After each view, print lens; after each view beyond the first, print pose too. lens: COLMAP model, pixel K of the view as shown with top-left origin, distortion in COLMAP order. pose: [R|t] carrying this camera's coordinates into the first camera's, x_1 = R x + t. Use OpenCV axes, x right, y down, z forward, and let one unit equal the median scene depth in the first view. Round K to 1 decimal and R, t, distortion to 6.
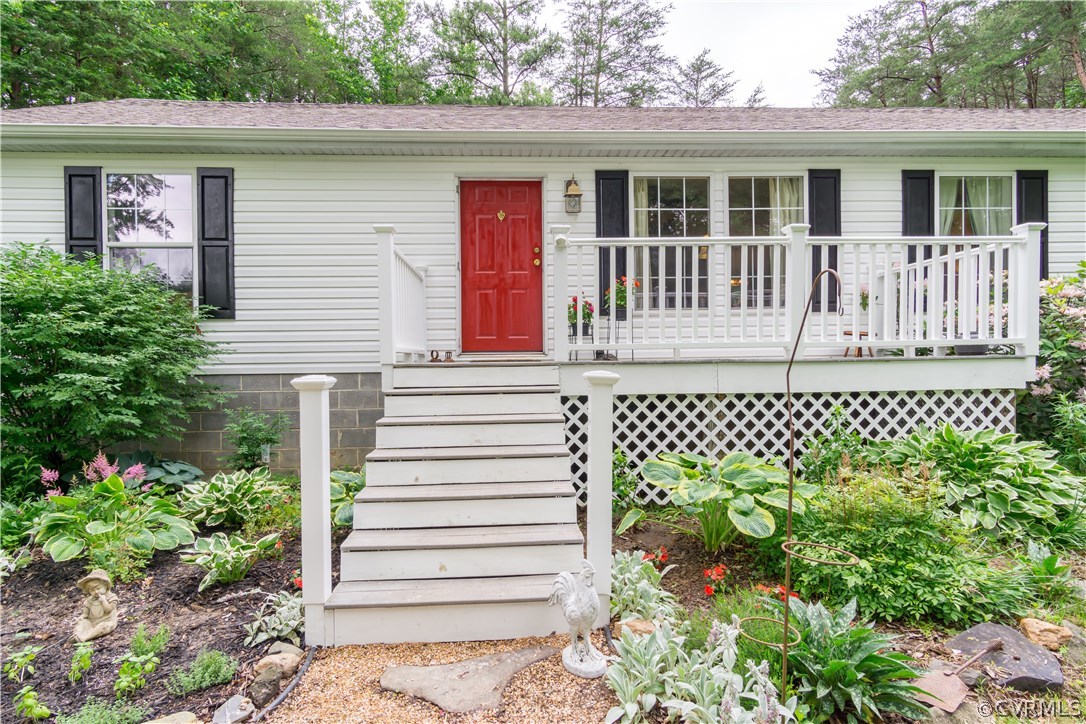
lens RADIAL K [[577.4, 0, 535.8], [0, 577.4, 362.7], [0, 0, 1]] dist [0.000963, -0.000211]
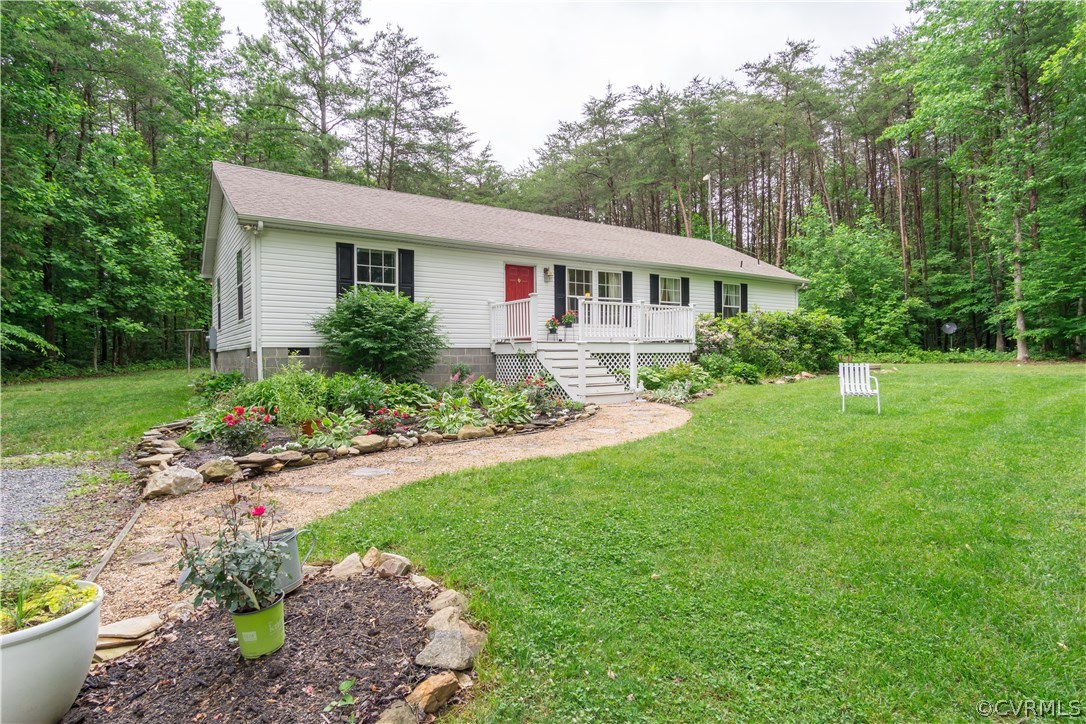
lens RADIAL K [[577.4, 0, 535.8], [0, 577.4, 362.7], [0, 0, 1]] dist [0.000963, -0.000211]
pose [[0.858658, 0.000505, 0.512549, -1.187759], [0.002163, 0.999987, -0.004608, 0.084257], [-0.512544, 0.005065, 0.858646, -1.012951]]
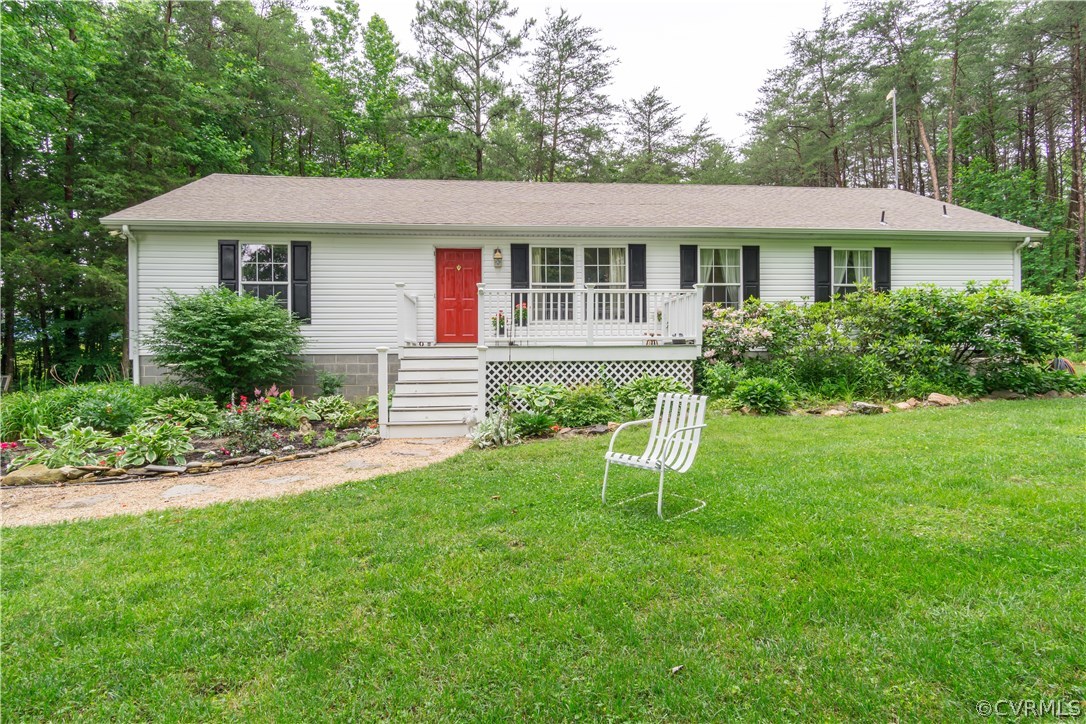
lens RADIAL K [[583.1, 0, 540.5], [0, 583.1, 354.4], [0, 0, 1]] dist [0.003094, 0.000369]
pose [[0.999173, 0.005506, 0.040279, 0.124425], [-0.004909, 0.999877, -0.014917, 0.042970], [-0.040356, 0.014707, 0.999077, -0.837036]]
